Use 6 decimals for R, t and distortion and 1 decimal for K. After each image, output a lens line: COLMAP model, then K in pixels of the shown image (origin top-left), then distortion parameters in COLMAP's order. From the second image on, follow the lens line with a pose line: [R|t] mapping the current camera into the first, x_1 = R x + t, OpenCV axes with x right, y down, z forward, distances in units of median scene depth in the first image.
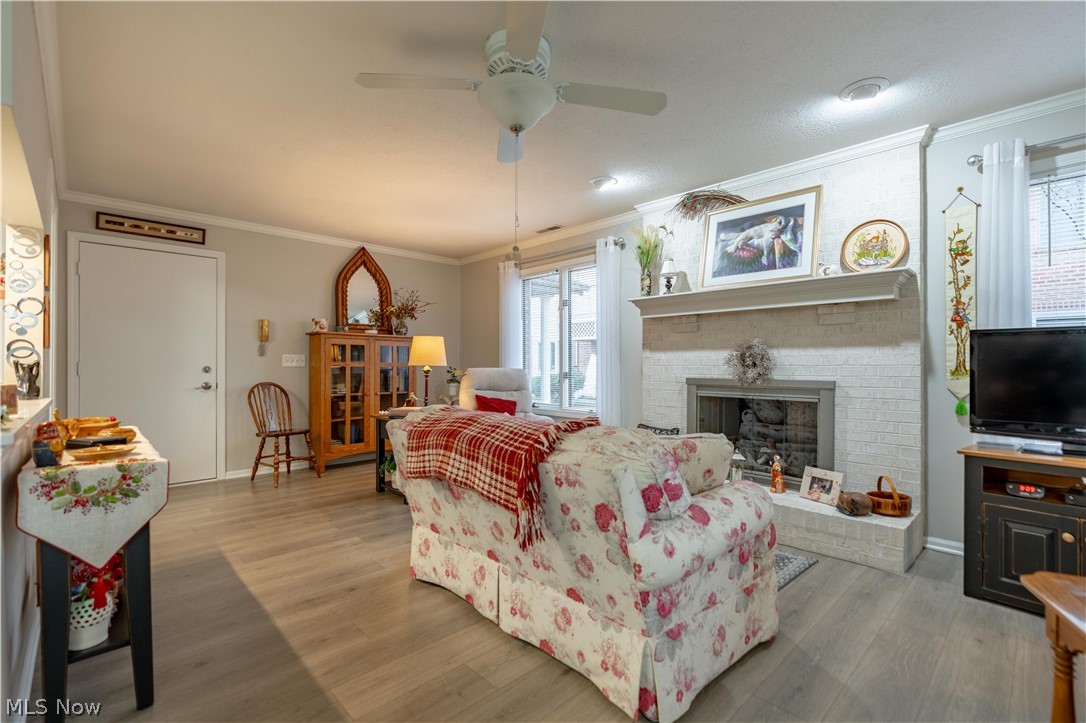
lens RADIAL K [[491.8, 0, 542.3], [0, 491.8, 364.0], [0, 0, 1]] dist [-0.000736, -0.000532]
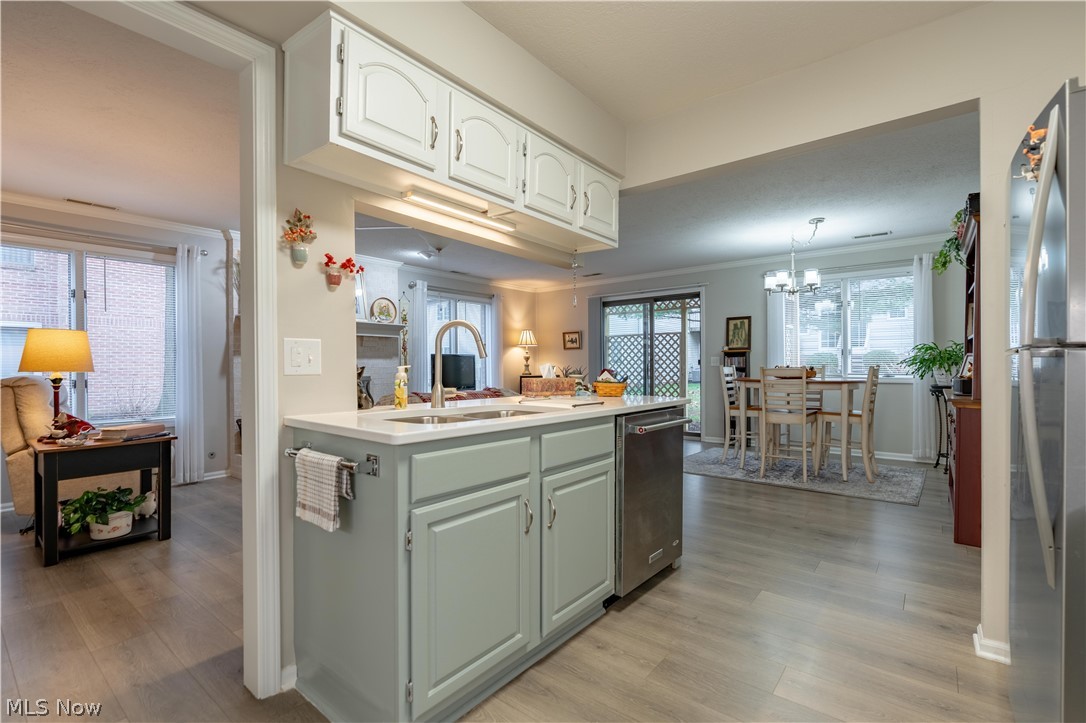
lens RADIAL K [[491.8, 0, 544.6], [0, 491.8, 367.3], [0, 0, 1]] dist [-0.000736, -0.000532]
pose [[-0.123780, -0.004990, 0.992297, -1.486134], [0.001256, 0.999986, 0.005186, -0.009072], [-0.992309, 0.001888, -0.123772, 0.587125]]
